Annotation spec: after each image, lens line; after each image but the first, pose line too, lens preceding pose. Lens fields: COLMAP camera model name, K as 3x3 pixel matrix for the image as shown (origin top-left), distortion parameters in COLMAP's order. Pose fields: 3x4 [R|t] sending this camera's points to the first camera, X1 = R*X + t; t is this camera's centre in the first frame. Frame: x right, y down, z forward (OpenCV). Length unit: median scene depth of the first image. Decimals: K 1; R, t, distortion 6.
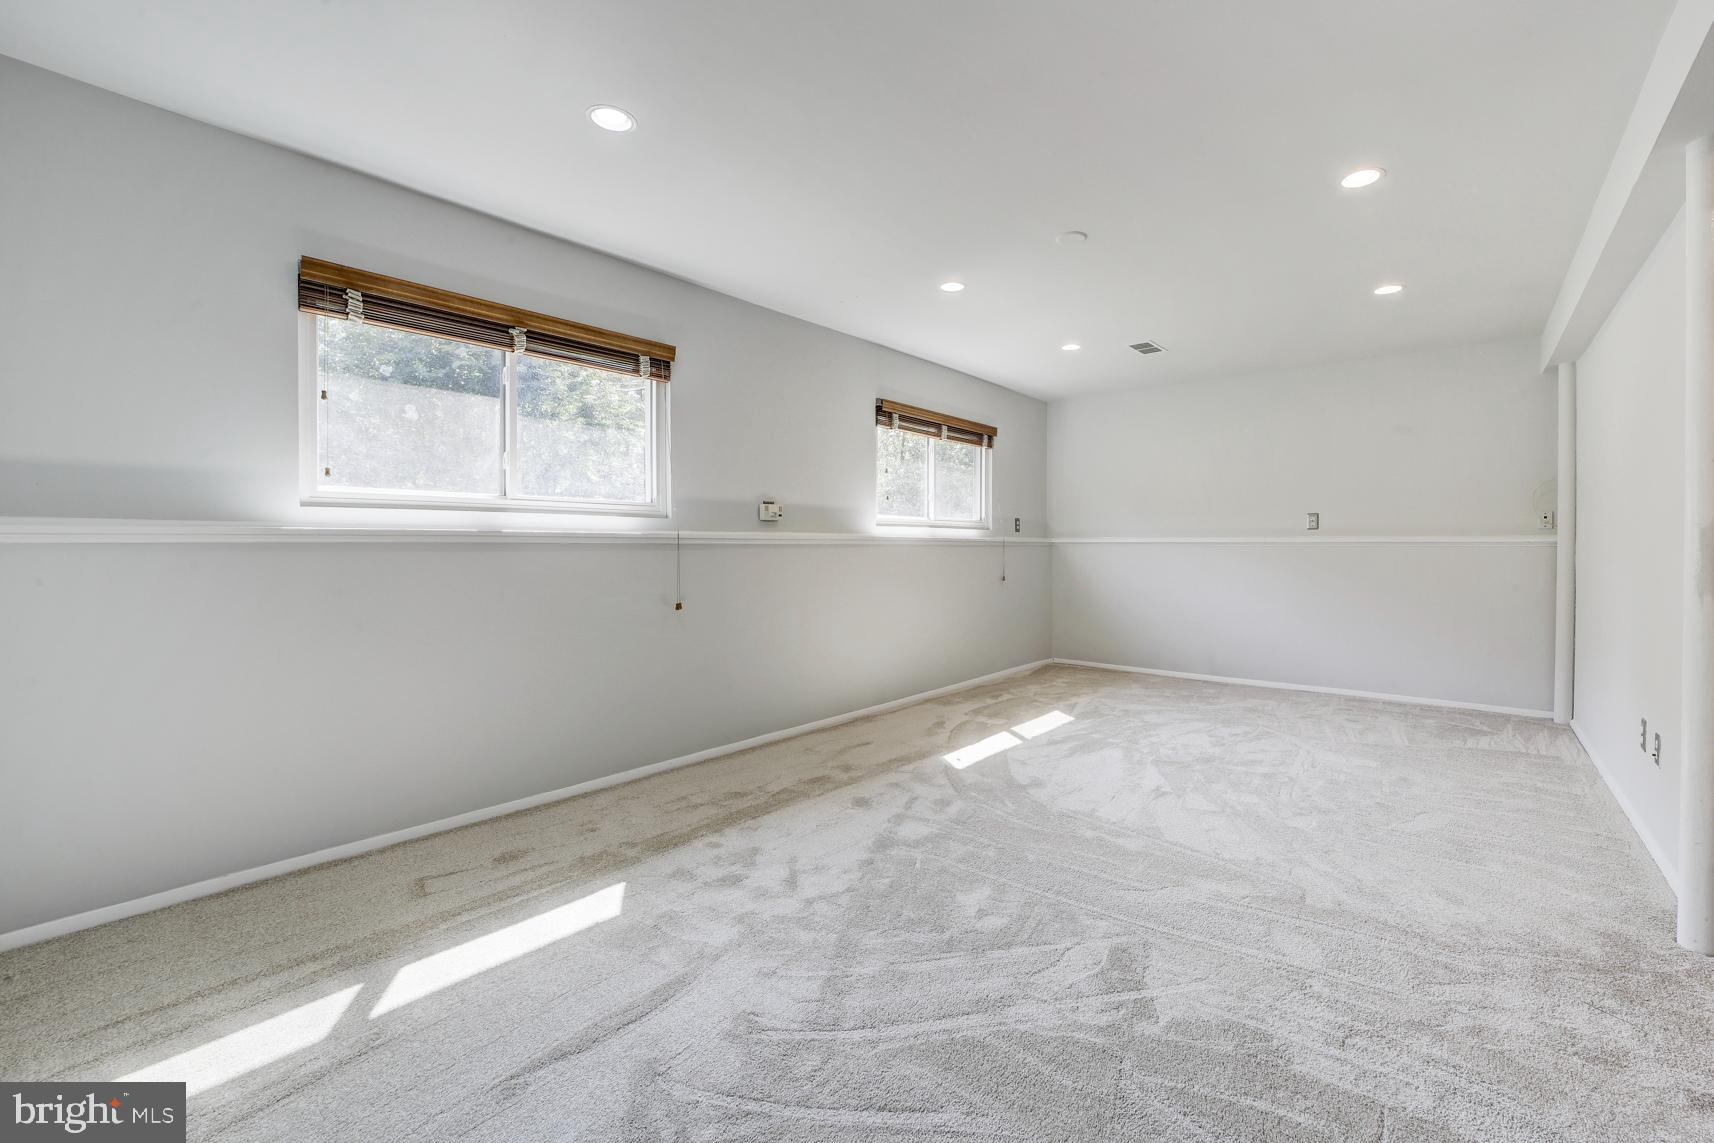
lens RADIAL K [[899.9, 0, 857.8], [0, 899.9, 525.6], [0, 0, 1]] dist [-0.001465, 0.000046]
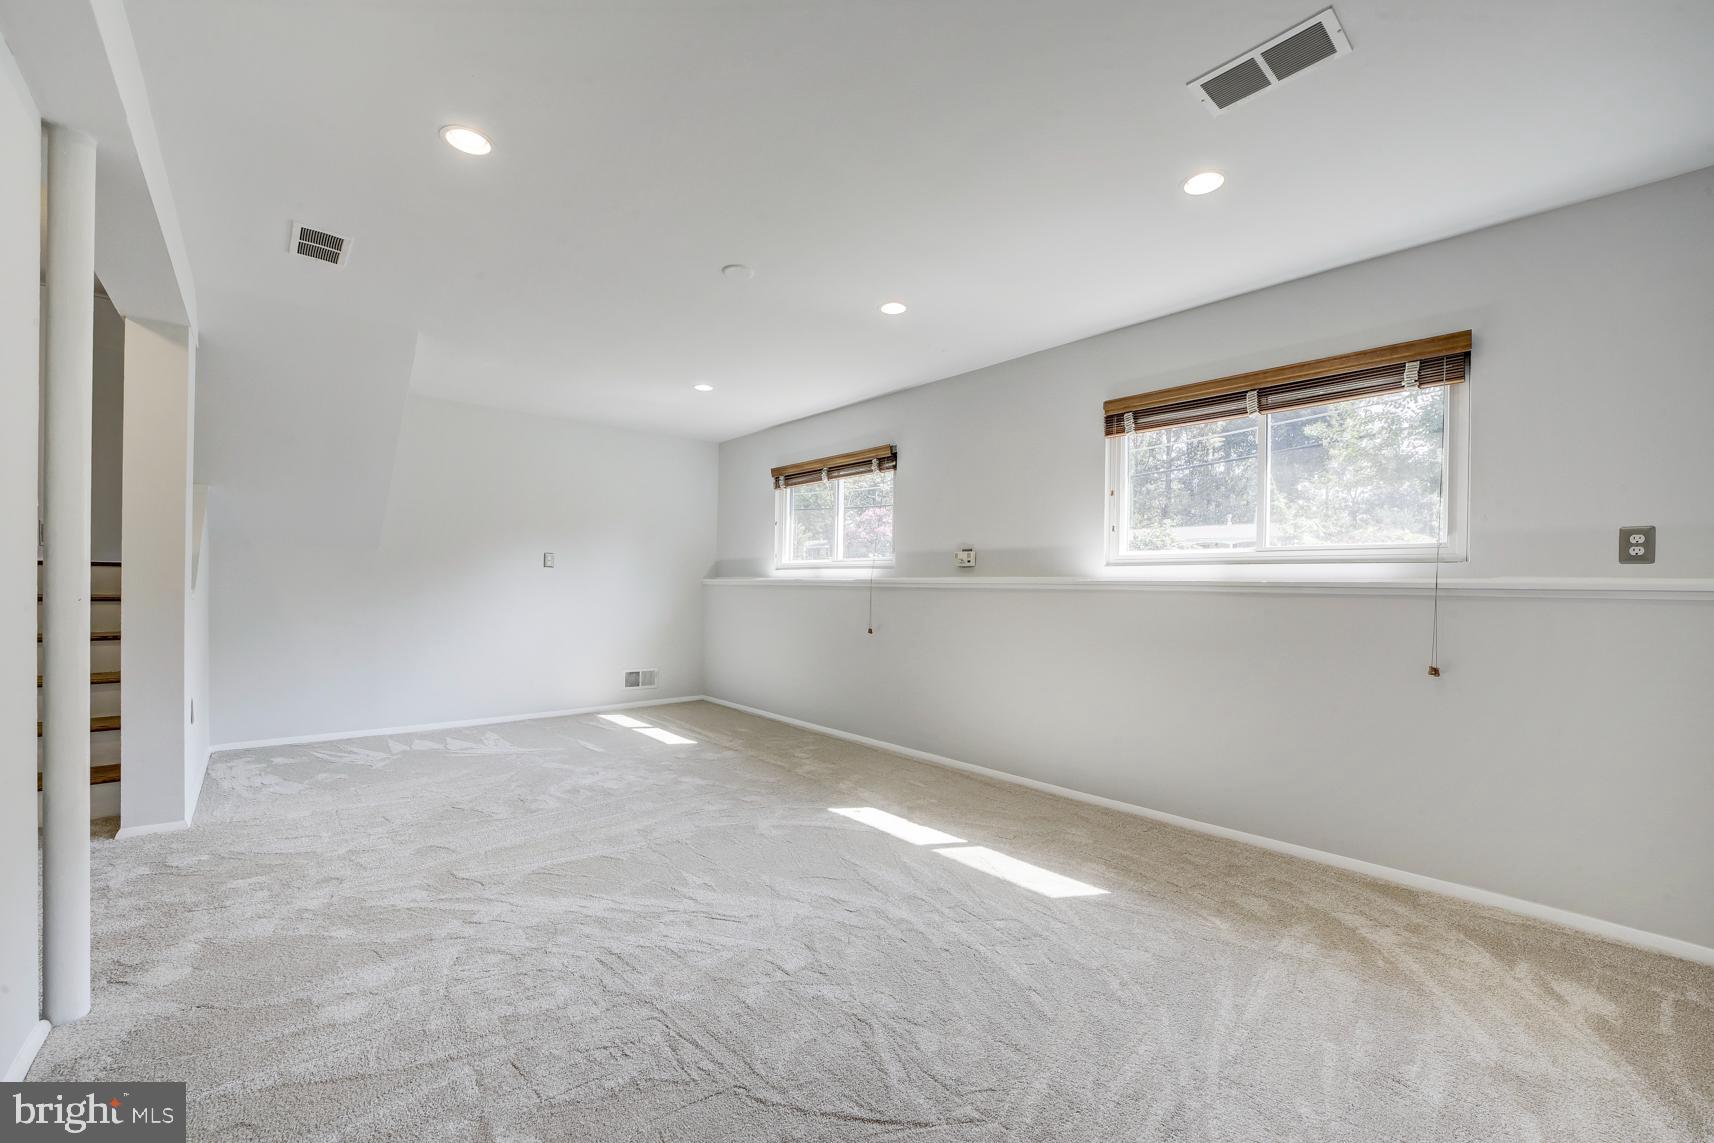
lens RADIAL K [[692.1, 0, 886.4], [0, 692.1, 598.9], [0, 0, 1]] dist [-0.026956, 0.000391]
pose [[-0.209475, 0.011392, -0.977748, 0.721199], [0.005808, 0.999929, 0.010406, 0.024134], [0.977797, -0.003499, -0.209527, 1.047187]]
